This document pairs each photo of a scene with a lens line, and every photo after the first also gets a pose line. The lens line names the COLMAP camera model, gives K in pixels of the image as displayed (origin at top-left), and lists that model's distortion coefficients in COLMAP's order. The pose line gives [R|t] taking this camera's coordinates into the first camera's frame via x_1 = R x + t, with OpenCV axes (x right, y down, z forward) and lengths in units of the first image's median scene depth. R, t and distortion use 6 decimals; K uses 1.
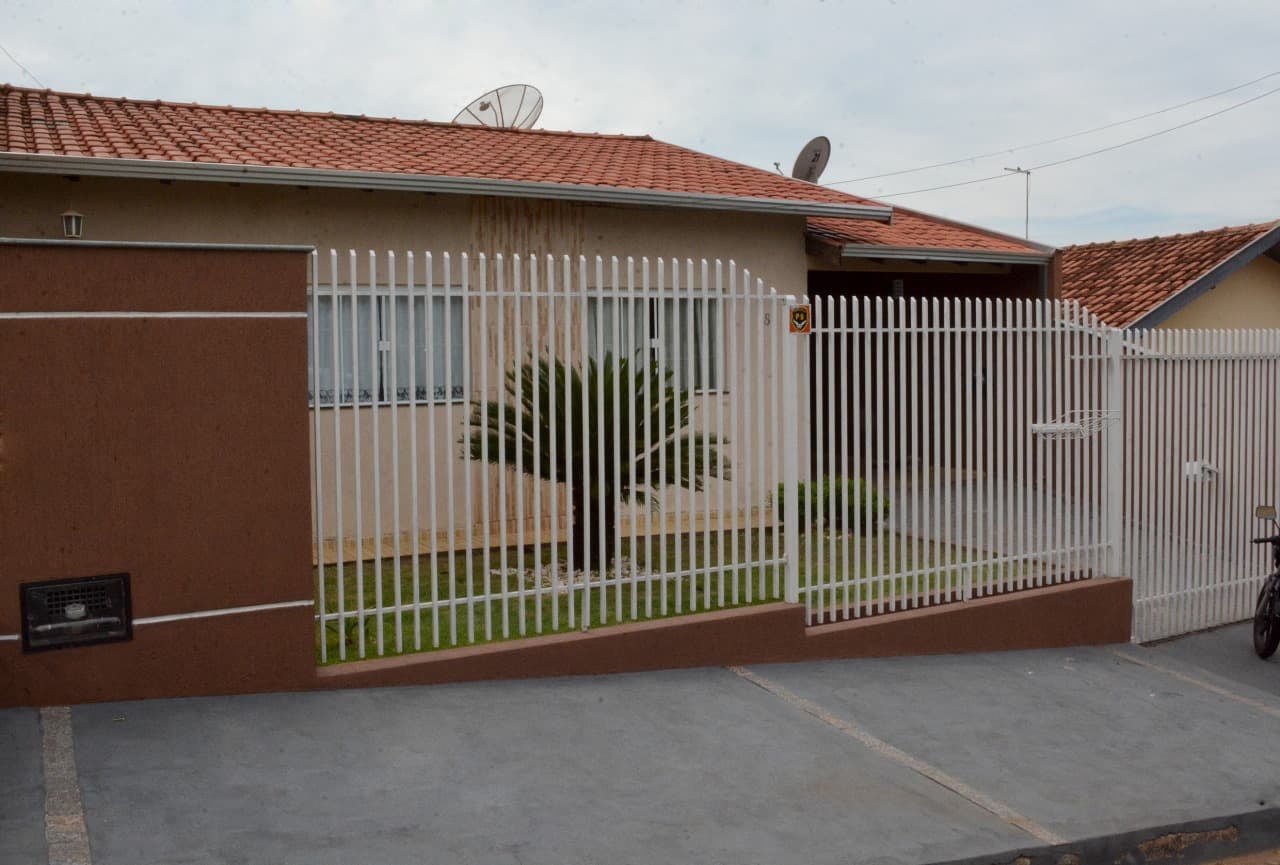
lens RADIAL K [[1229.2, 0, 640.0], [0, 1229.2, 432.5], [0, 0, 1]] dist [-0.112995, 0.325716]
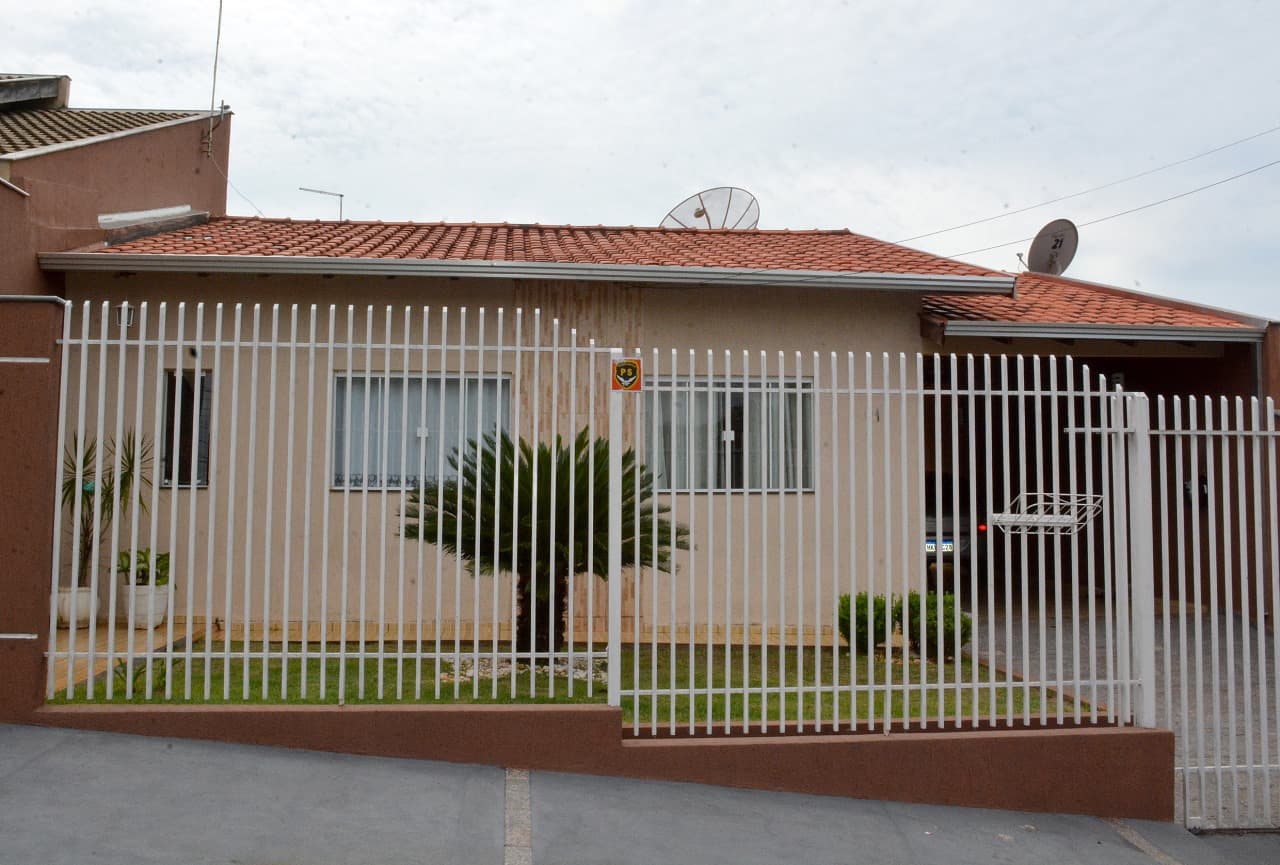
lens RADIAL K [[1229.2, 0, 640.0], [0, 1229.2, 432.5], [0, 0, 1]] dist [-0.112995, 0.325716]
pose [[0.916171, -0.004641, -0.400761, 0.382396], [-0.042882, 0.993058, -0.109532, 0.033238], [0.398487, 0.117536, 0.909612, 0.172193]]
